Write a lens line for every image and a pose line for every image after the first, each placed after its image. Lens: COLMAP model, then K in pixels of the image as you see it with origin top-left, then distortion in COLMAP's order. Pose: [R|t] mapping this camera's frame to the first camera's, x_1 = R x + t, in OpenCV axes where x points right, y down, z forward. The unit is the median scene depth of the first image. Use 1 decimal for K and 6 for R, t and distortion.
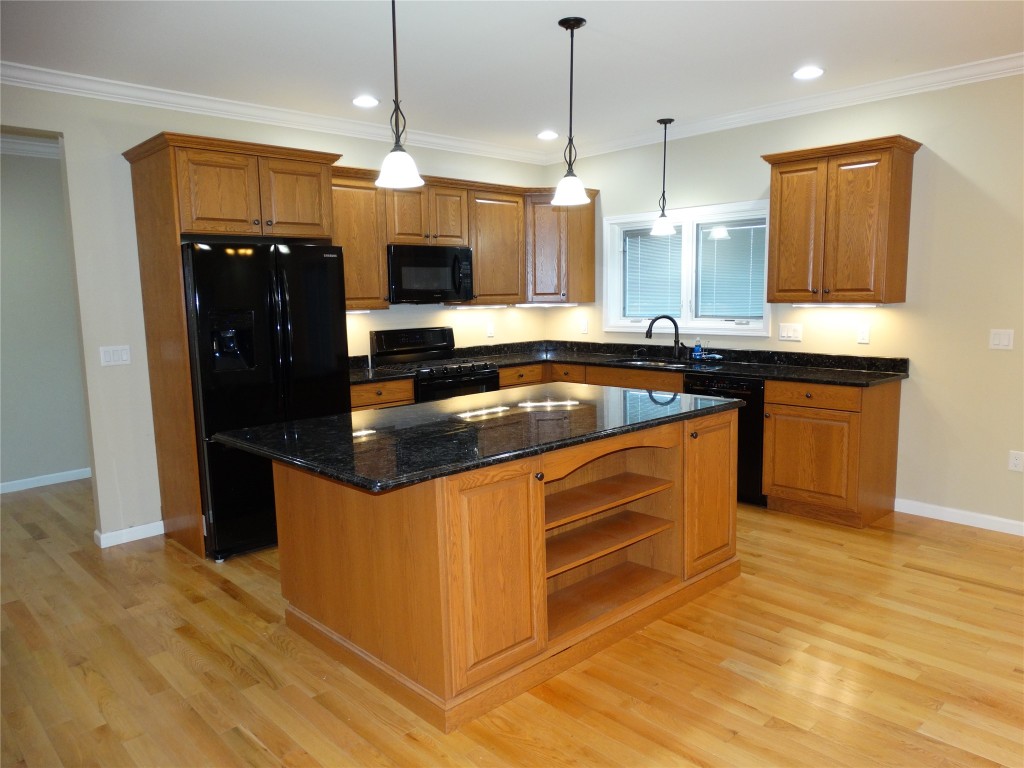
lens RADIAL K [[730.0, 0, 512.0], [0, 730.0, 384.0], [0, 0, 1]] dist [-0.003520, -0.003362]
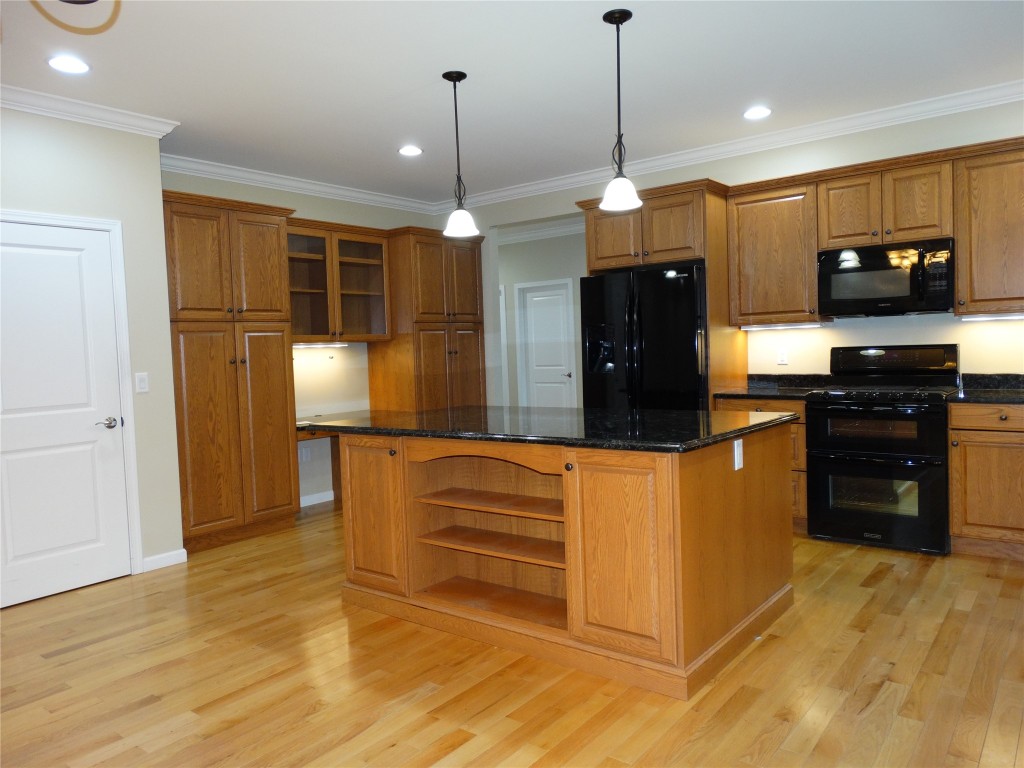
lens RADIAL K [[730.0, 0, 512.0], [0, 730.0, 384.0], [0, 0, 1]] dist [-0.003520, -0.003362]
pose [[0.143969, 0.063868, -0.987519, 0.992967], [-0.091363, 0.994511, 0.051001, -0.058289], [0.985356, 0.082881, 0.149014, 0.745327]]
